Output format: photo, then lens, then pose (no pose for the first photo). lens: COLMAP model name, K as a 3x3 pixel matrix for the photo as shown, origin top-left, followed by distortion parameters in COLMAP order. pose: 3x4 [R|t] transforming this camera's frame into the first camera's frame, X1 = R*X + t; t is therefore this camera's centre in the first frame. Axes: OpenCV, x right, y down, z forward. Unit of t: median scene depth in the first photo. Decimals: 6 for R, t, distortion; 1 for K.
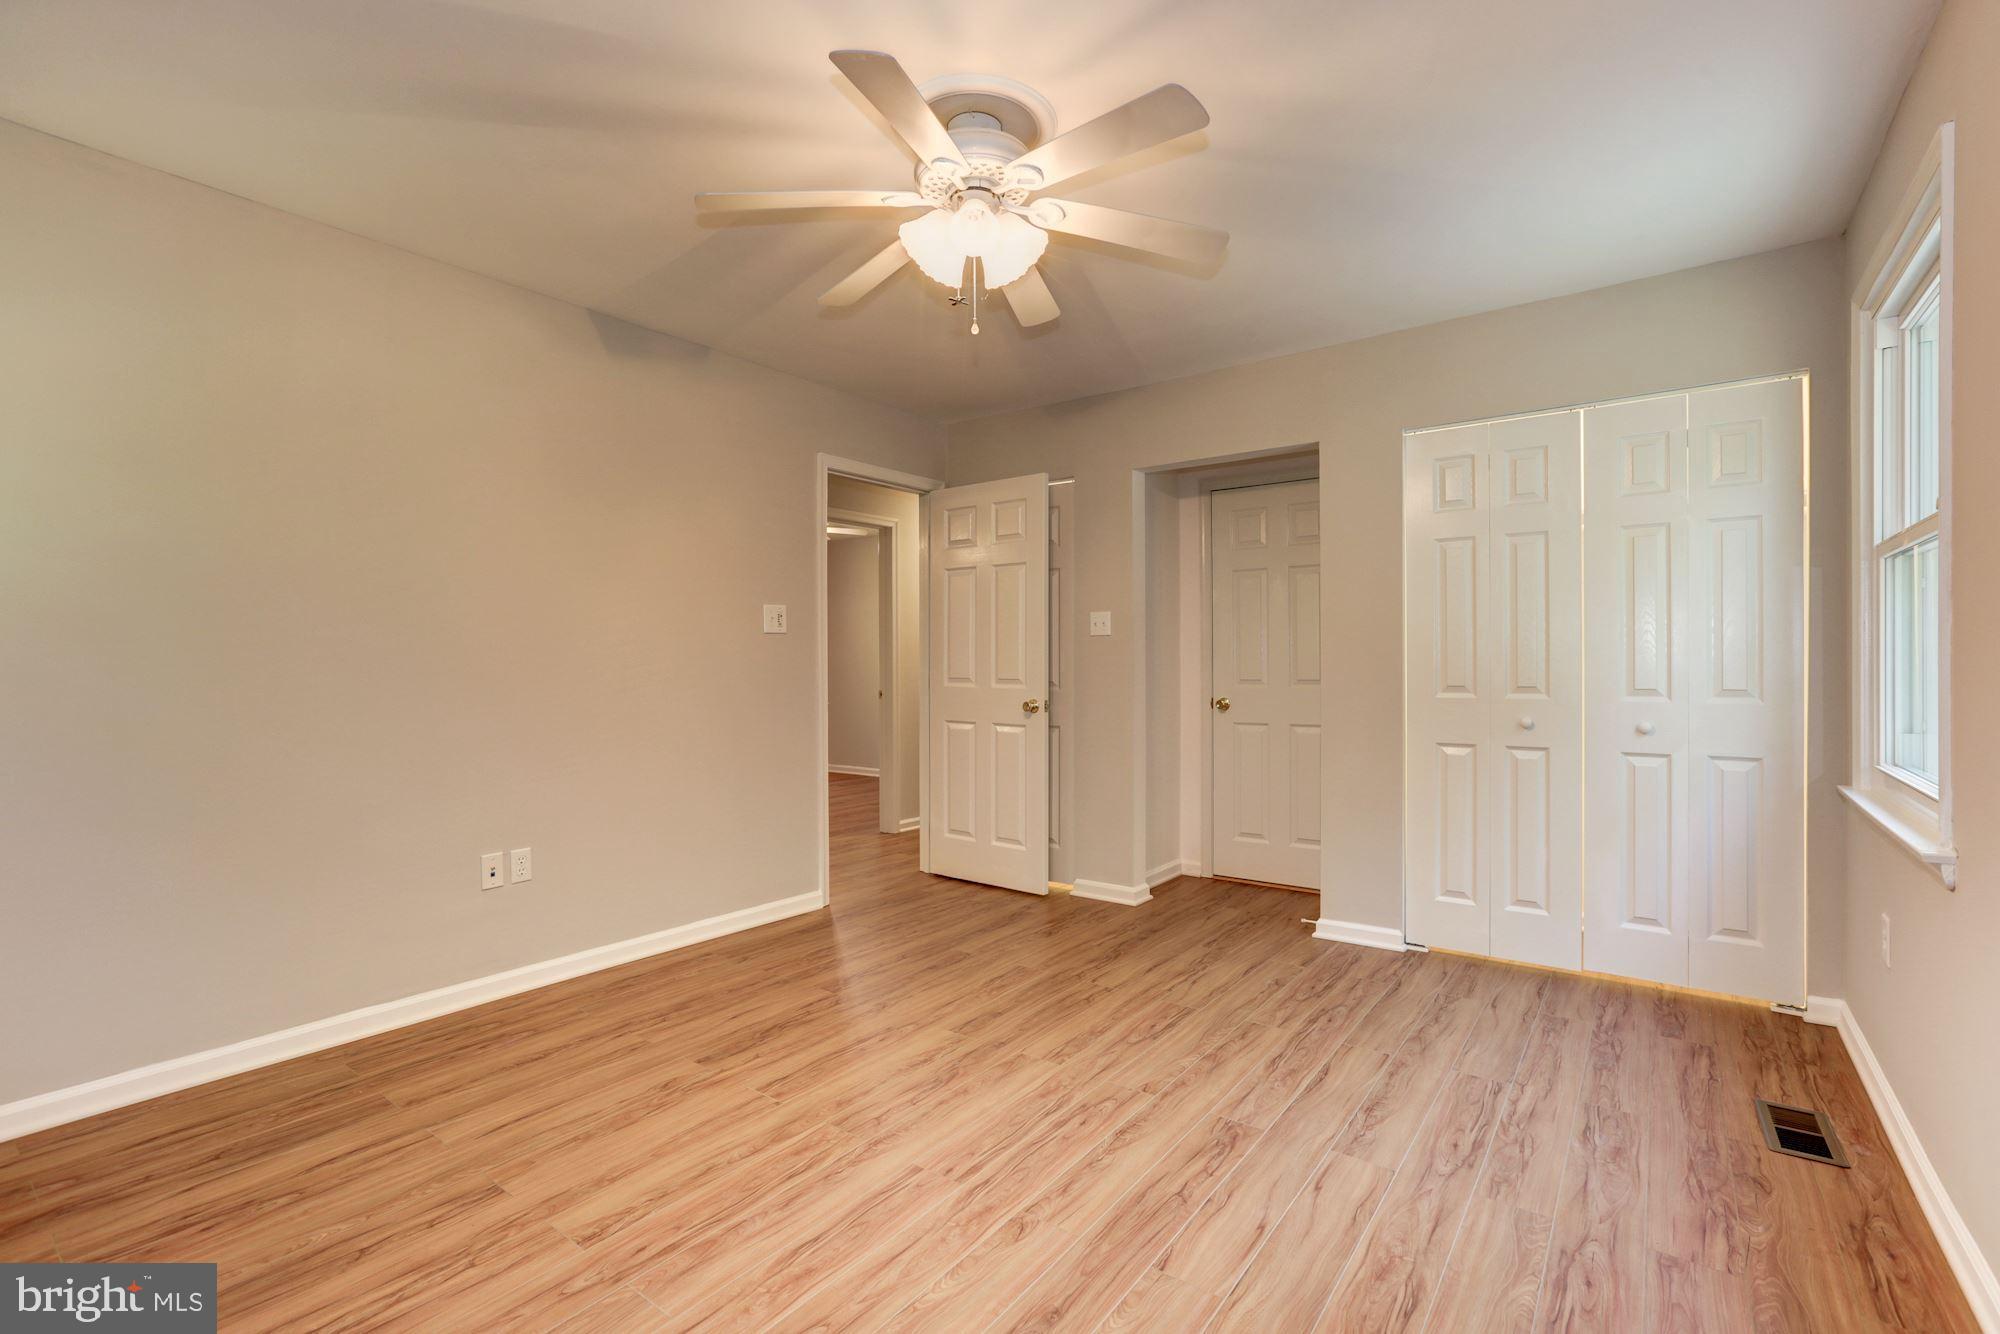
lens RADIAL K [[902.1, 0, 1006.0], [0, 902.1, 664.4], [0, 0, 1]] dist [-0.047118, 0.024931]
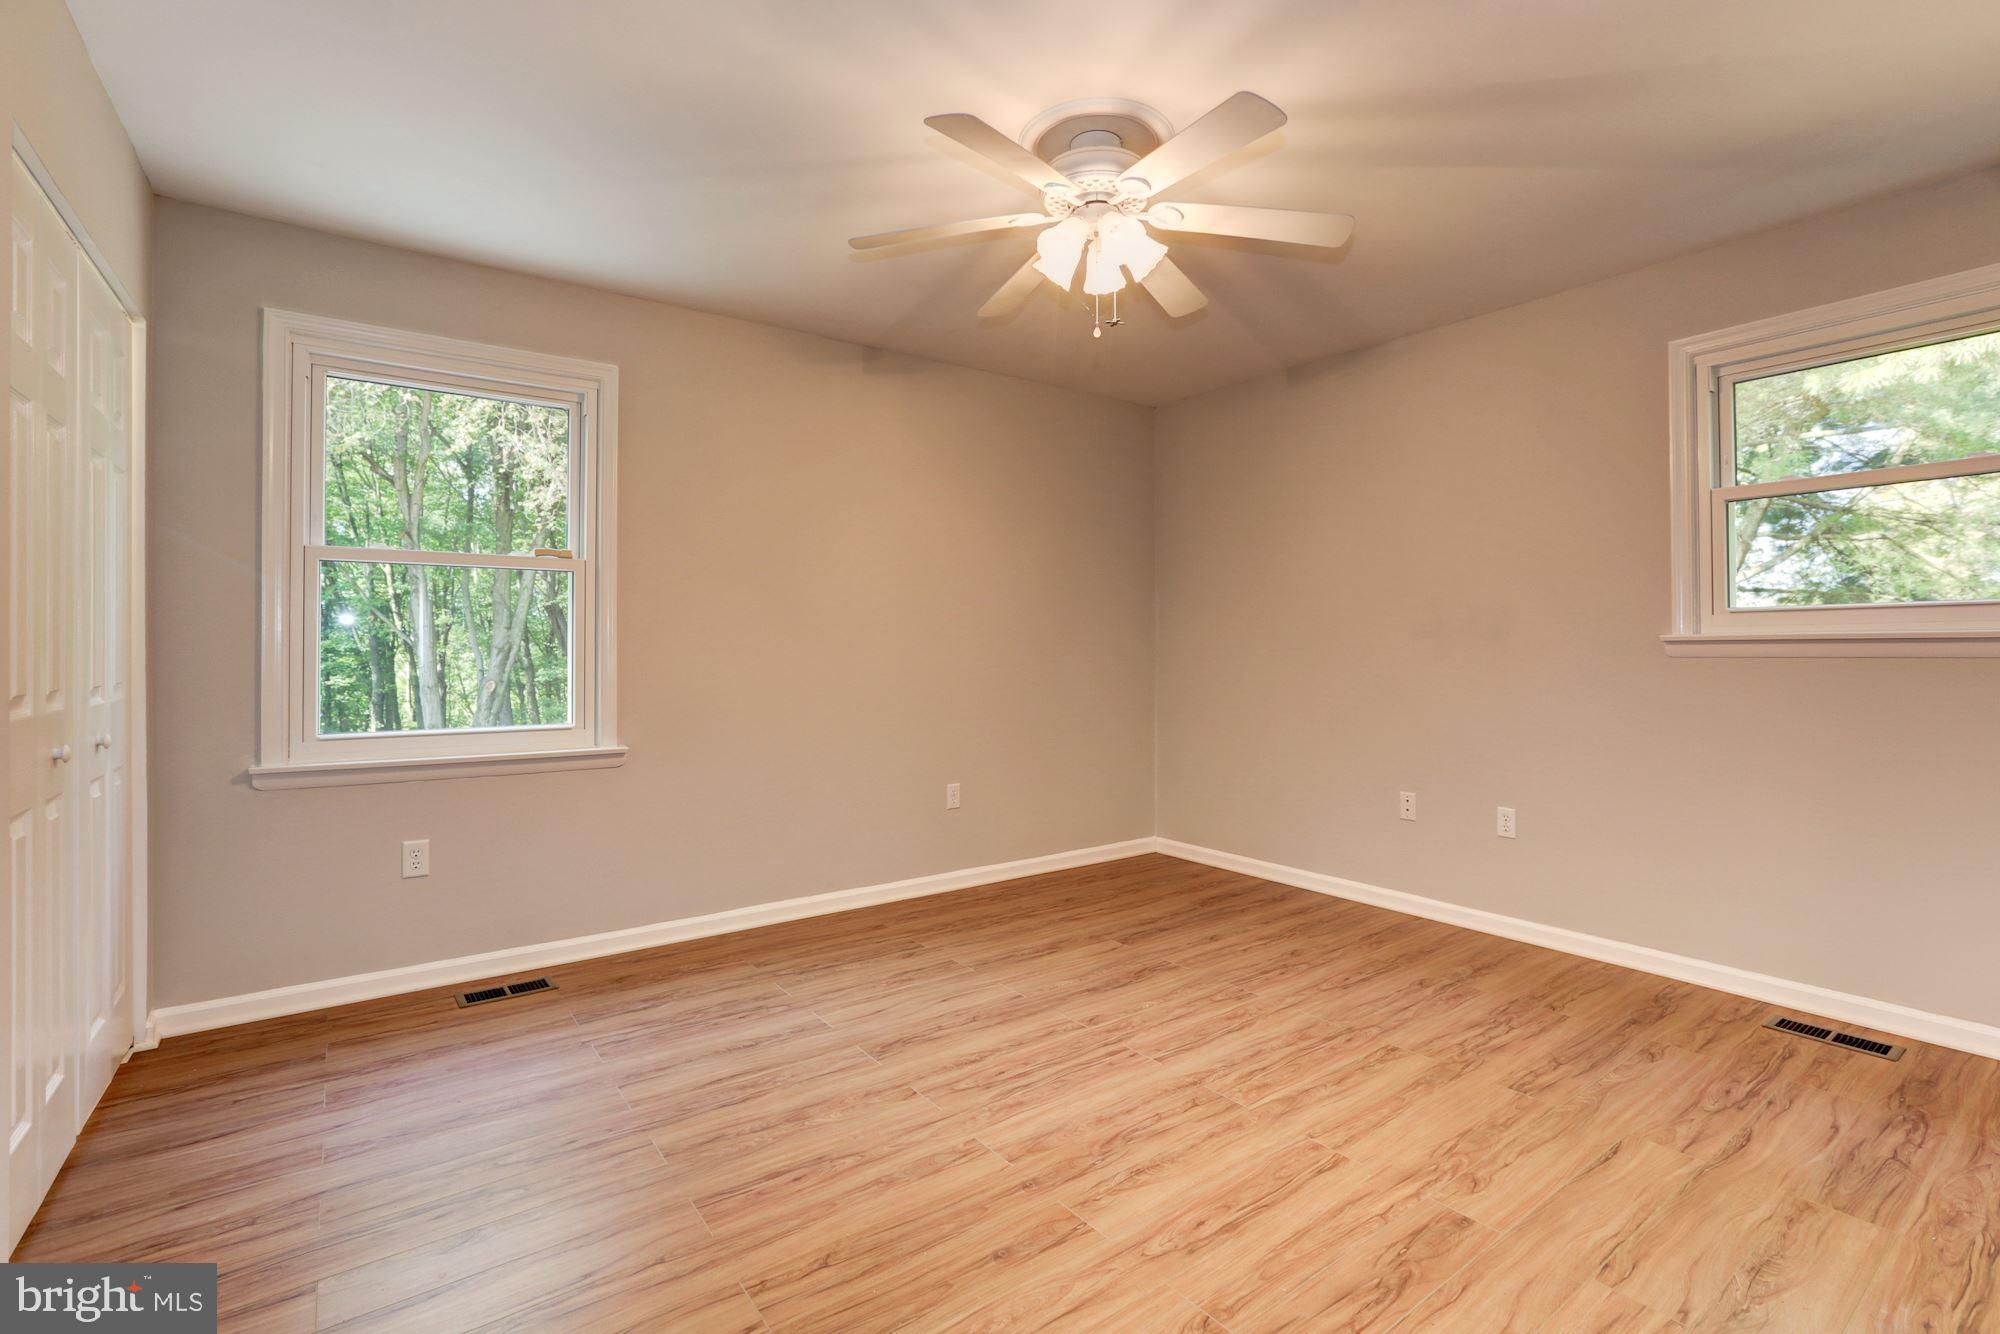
lens RADIAL K [[902.1, 0, 1006.0], [0, 902.1, 664.4], [0, 0, 1]] dist [-0.047118, 0.024931]
pose [[-0.955918, -0.001546, 0.293631, -0.234292], [0.004356, 0.999801, 0.019443, 0.000538], [-0.293603, 0.019865, -0.955721, 2.011702]]
